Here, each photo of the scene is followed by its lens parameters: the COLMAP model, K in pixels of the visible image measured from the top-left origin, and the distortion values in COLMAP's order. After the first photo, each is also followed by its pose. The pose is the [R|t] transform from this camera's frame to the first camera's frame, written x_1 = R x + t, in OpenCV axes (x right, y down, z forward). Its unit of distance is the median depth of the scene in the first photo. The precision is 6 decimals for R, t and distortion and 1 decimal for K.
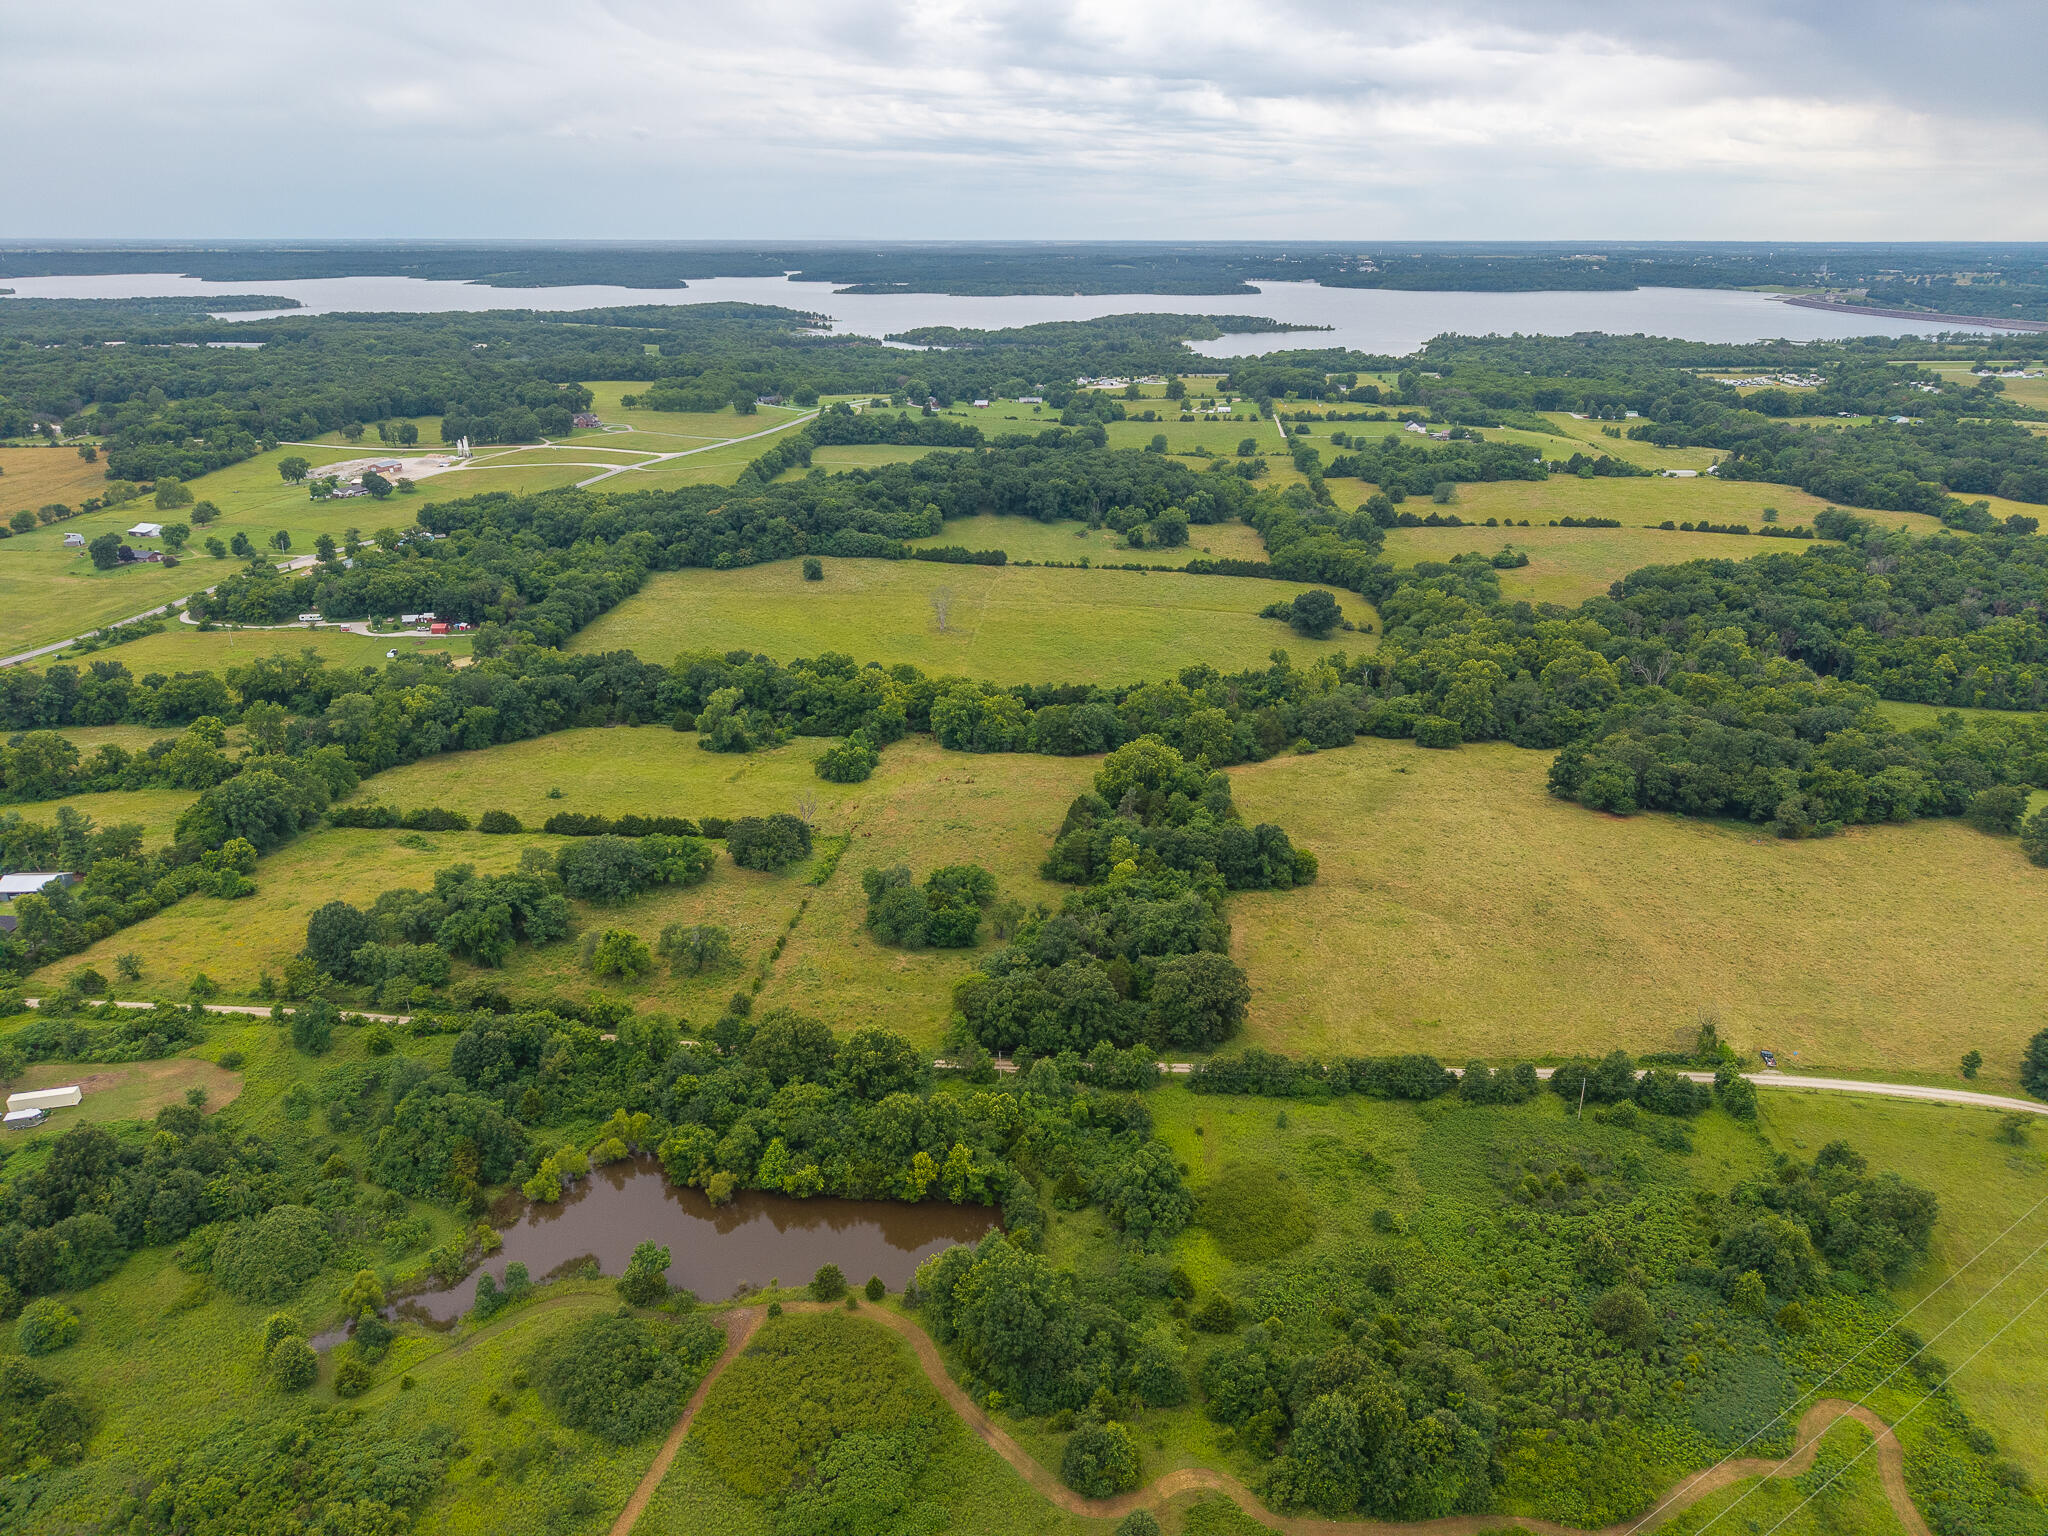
lens RADIAL K [[1403.0, 0, 1048.6], [0, 1403.0, 765.9], [0, 0, 1]] dist [0.016764, -0.012834]
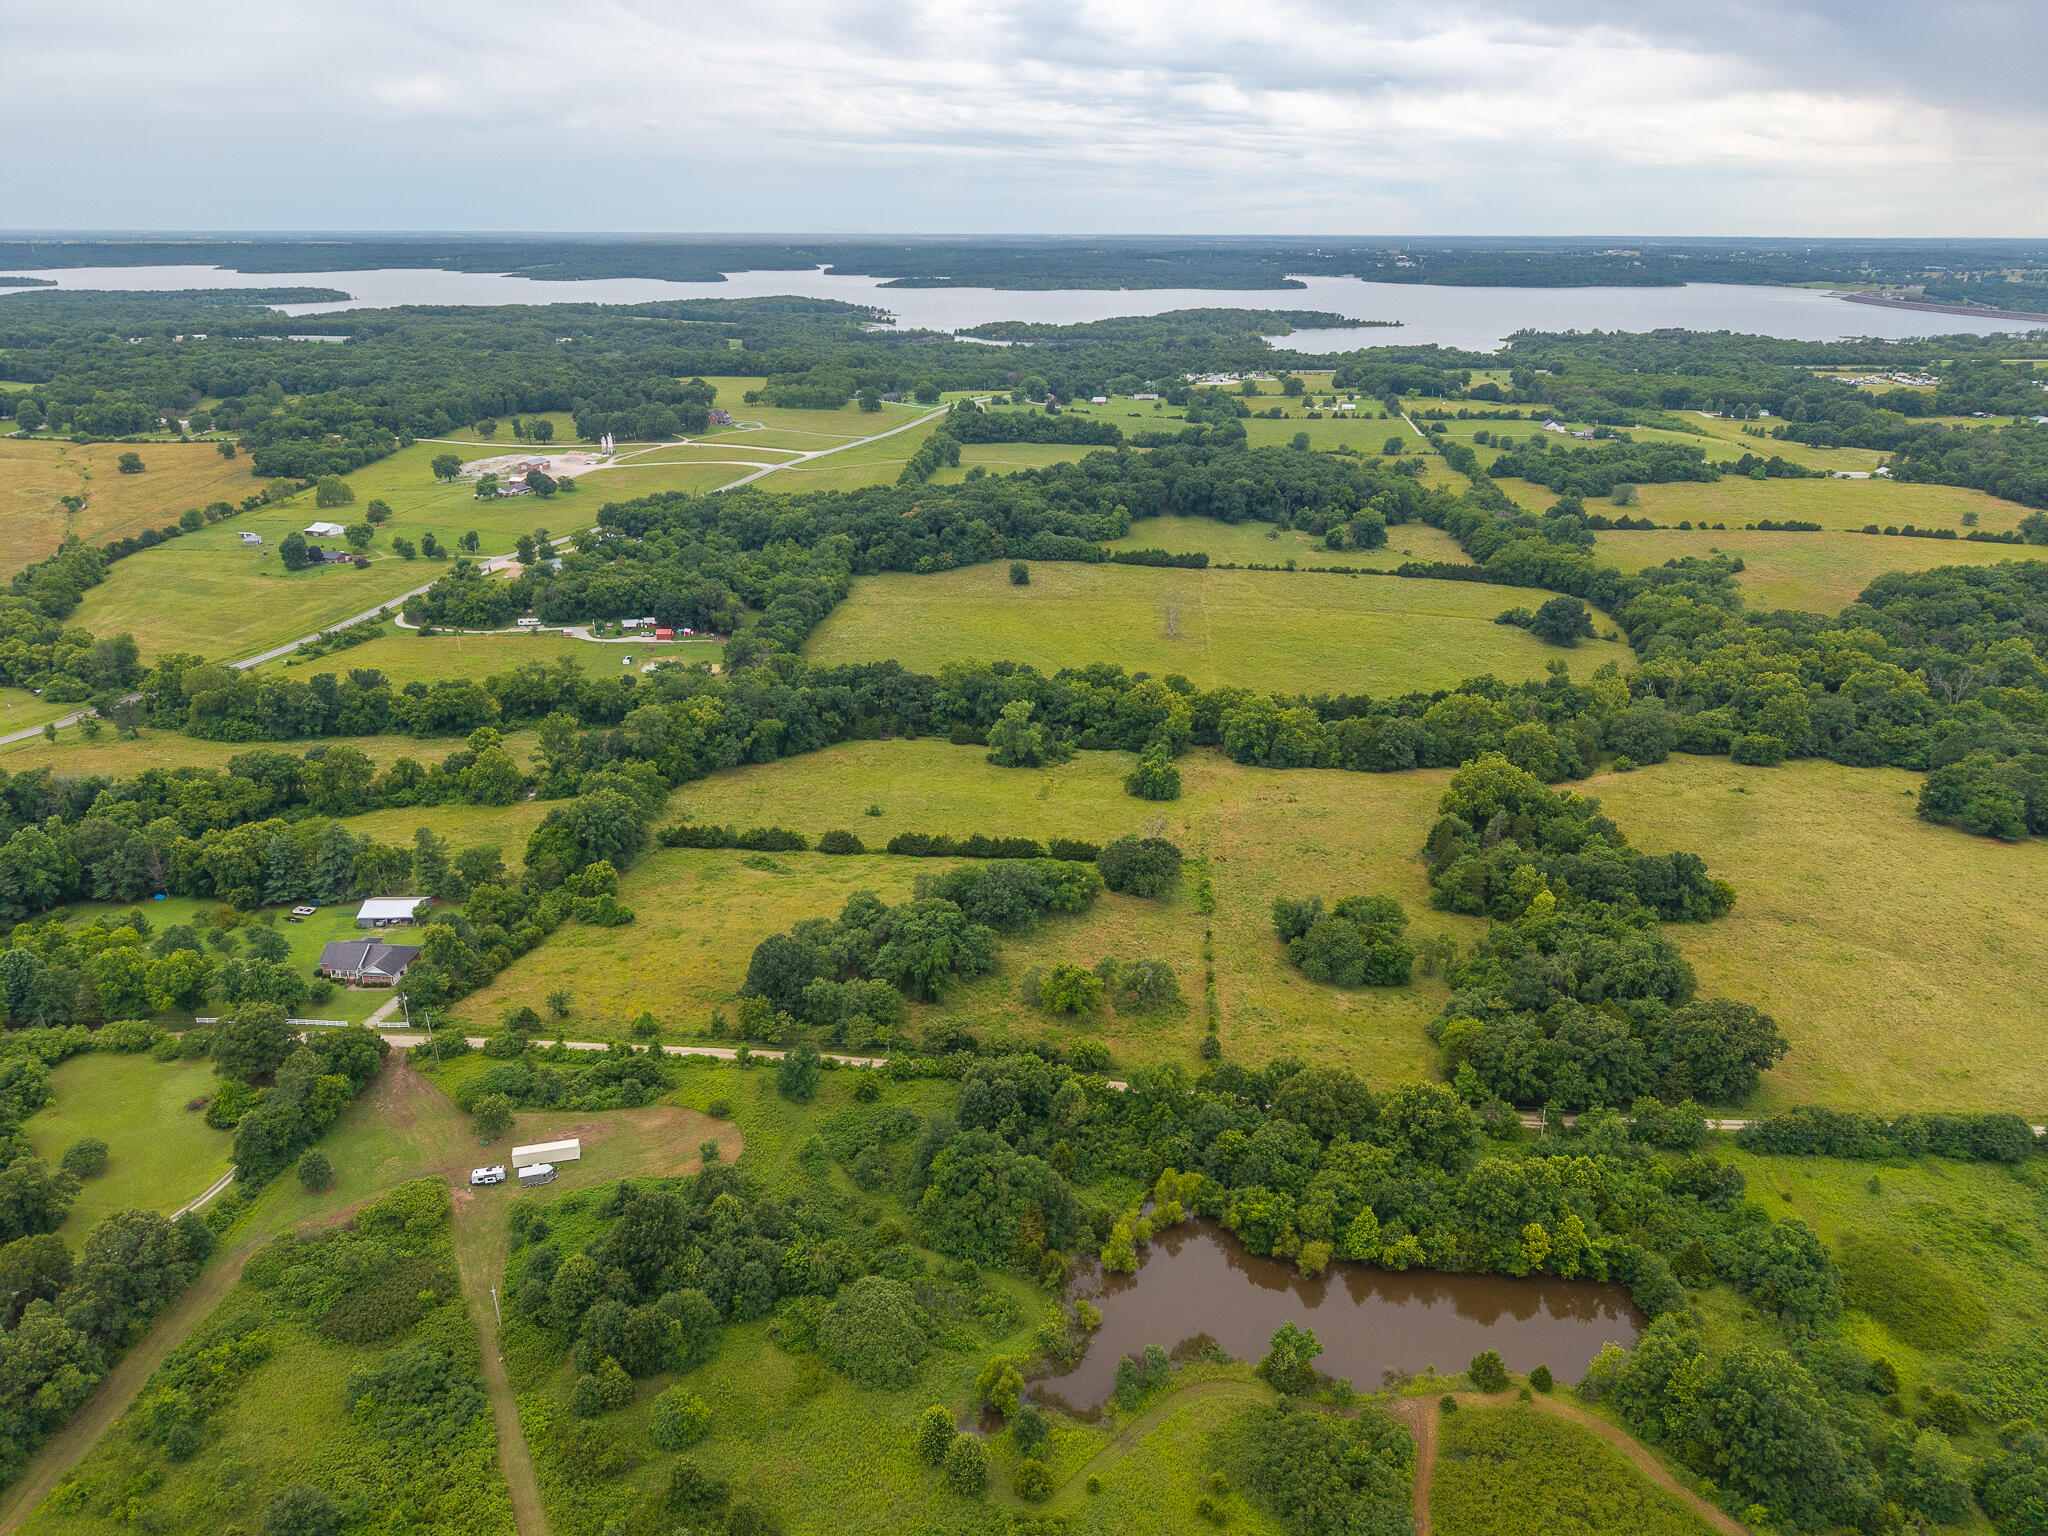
lens RADIAL K [[1393.0, 0, 1024.0], [0, 1393.0, 768.0], [0, 0, 1]] dist [0.025402, -0.026698]
pose [[0.999978, 0.004471, -0.004821, -0.143955], [-0.004435, 0.999963, 0.007385, -0.010415], [0.004854, -0.007364, 0.999961, 0.026396]]
